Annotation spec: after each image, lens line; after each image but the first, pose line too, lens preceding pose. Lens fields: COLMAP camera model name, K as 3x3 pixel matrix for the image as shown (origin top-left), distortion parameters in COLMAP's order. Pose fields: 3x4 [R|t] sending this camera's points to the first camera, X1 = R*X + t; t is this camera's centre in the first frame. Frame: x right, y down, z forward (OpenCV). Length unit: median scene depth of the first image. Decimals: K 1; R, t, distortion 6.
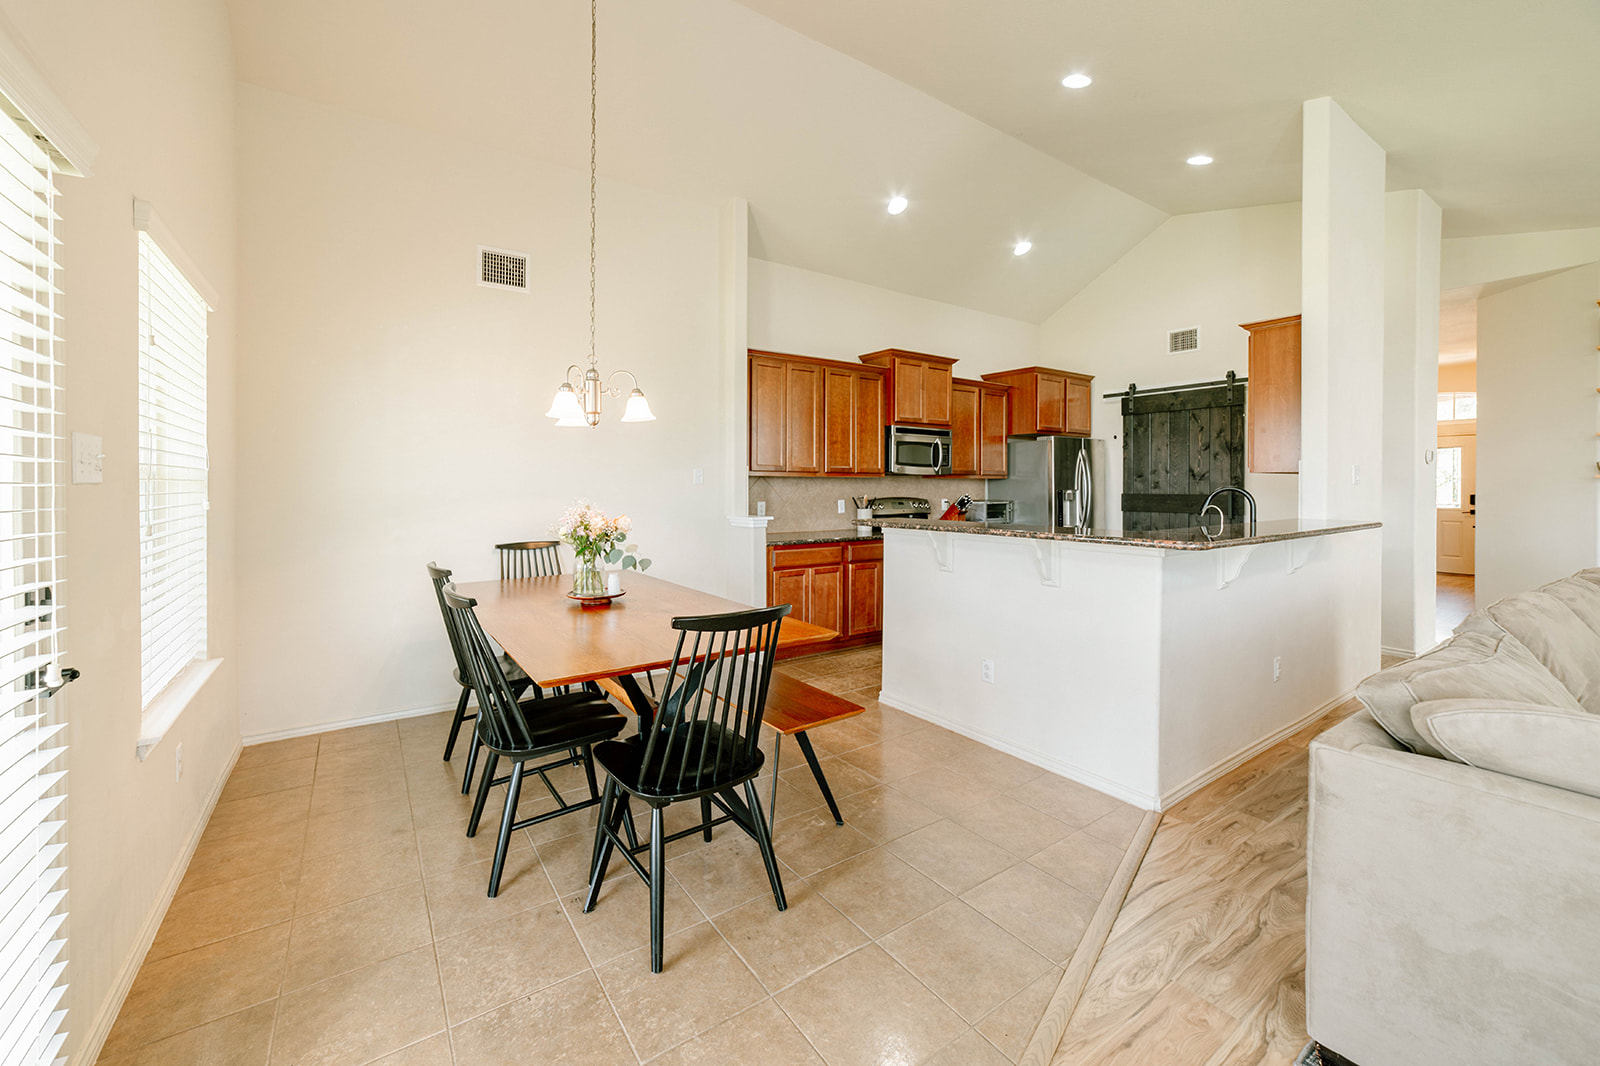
lens RADIAL K [[634.3, 0, 798.3], [0, 634.3, 495.4], [0, 0, 1]] dist [-0.009578, 0.000162]
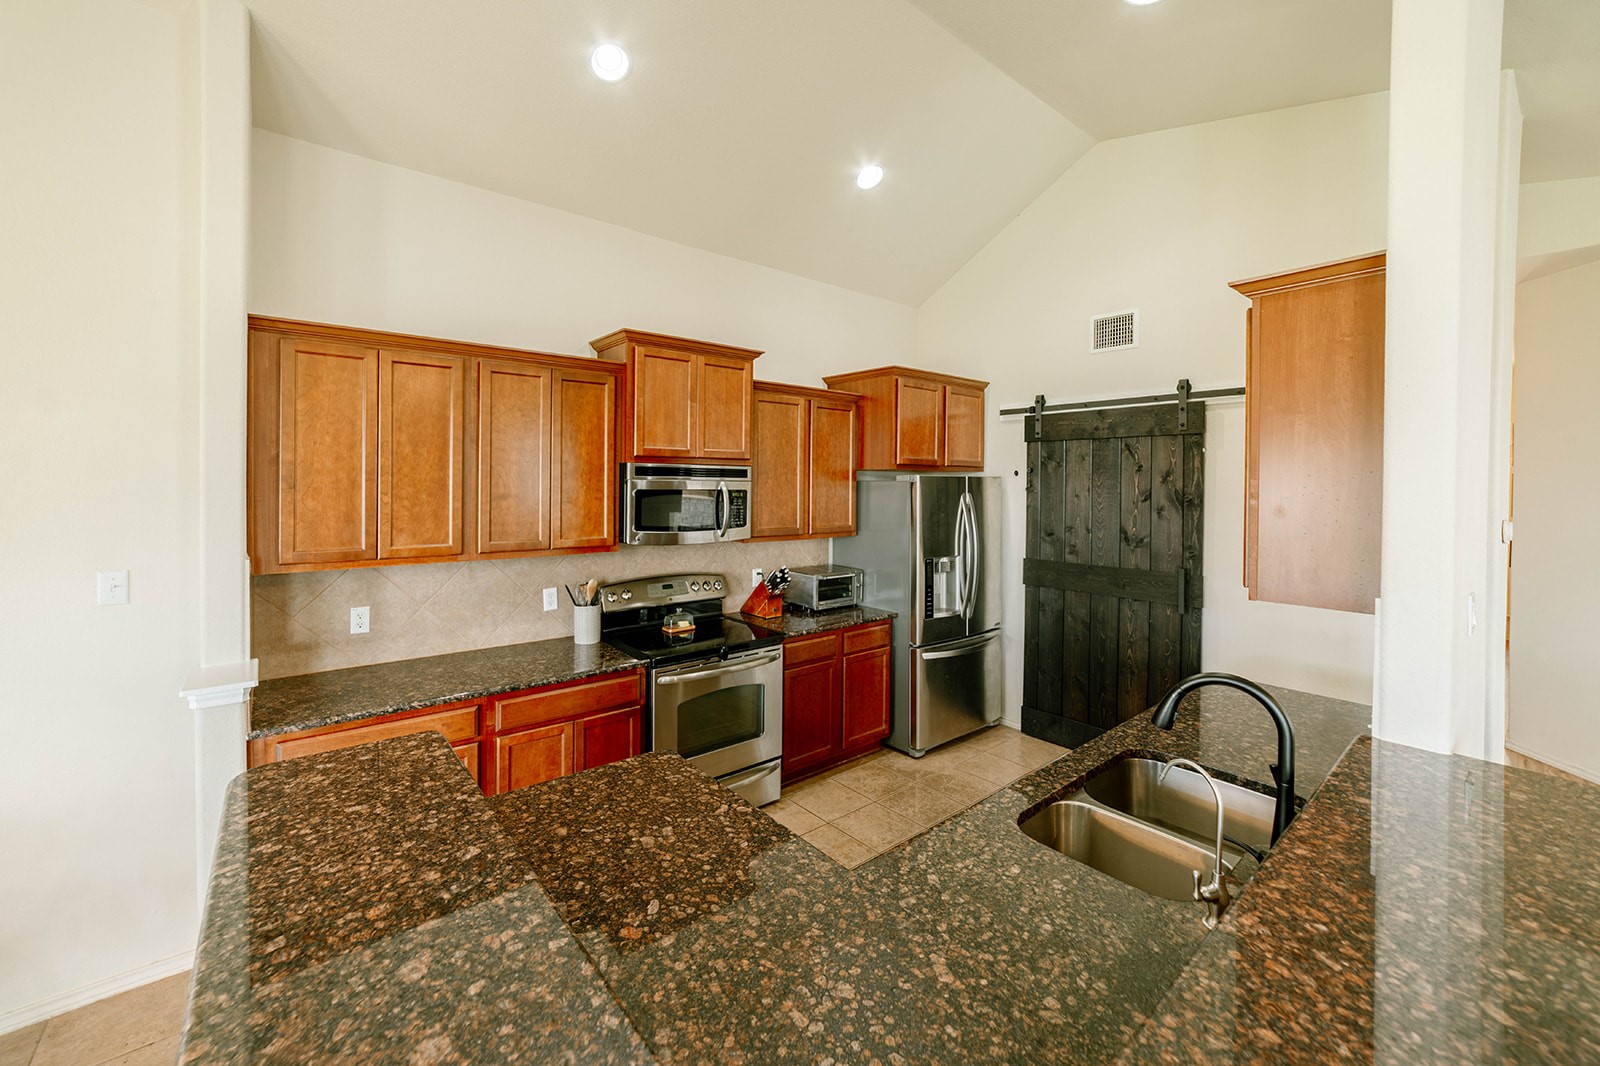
lens RADIAL K [[634.3, 0, 798.3], [0, 634.3, 495.4], [0, 0, 1]] dist [-0.009578, 0.000162]
pose [[0.996049, 0.004798, 0.088677, 0.224996], [-0.005117, 0.999981, 0.003376, -0.075051], [-0.088659, -0.003816, 0.996055, 0.372207]]
